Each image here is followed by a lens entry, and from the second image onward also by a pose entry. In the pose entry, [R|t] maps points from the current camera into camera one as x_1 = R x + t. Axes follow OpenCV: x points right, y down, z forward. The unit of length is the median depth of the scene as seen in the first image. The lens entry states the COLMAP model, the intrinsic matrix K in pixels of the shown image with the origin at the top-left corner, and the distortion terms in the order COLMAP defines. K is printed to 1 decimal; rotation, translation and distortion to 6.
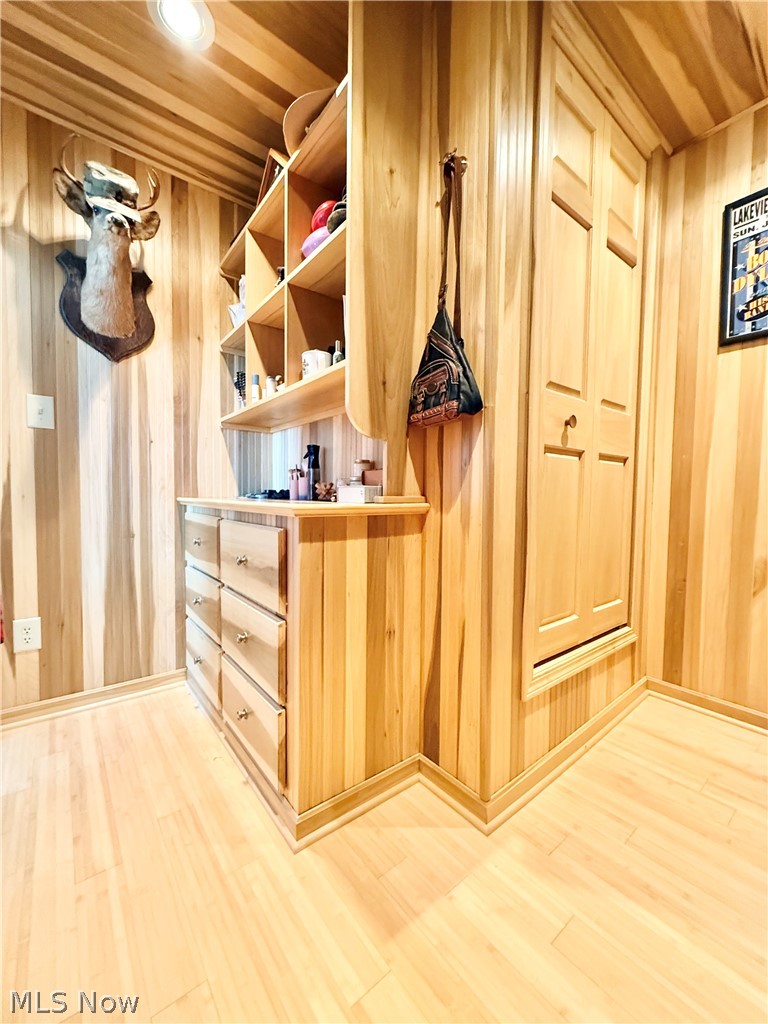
lens RADIAL K [[409.4, 0, 385.0], [0, 409.4, 511.7], [0, 0, 1]] dist [0.000071, -0.000216]
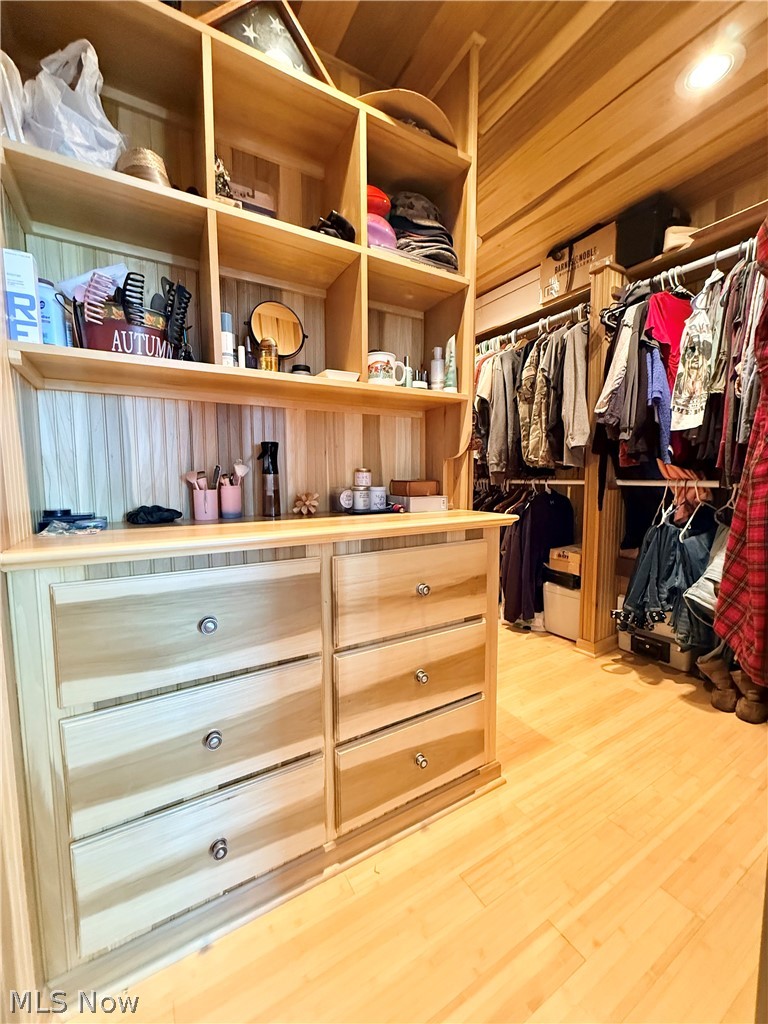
lens RADIAL K [[409.4, 0, 384.0], [0, 409.4, 512.2], [0, 0, 1]] dist [0.000071, -0.000216]
pose [[0.140577, -0.101466, 0.984857, -1.333021], [0.044815, 0.994367, 0.096049, -0.147408], [-0.989055, 0.030634, 0.144333, 1.058914]]
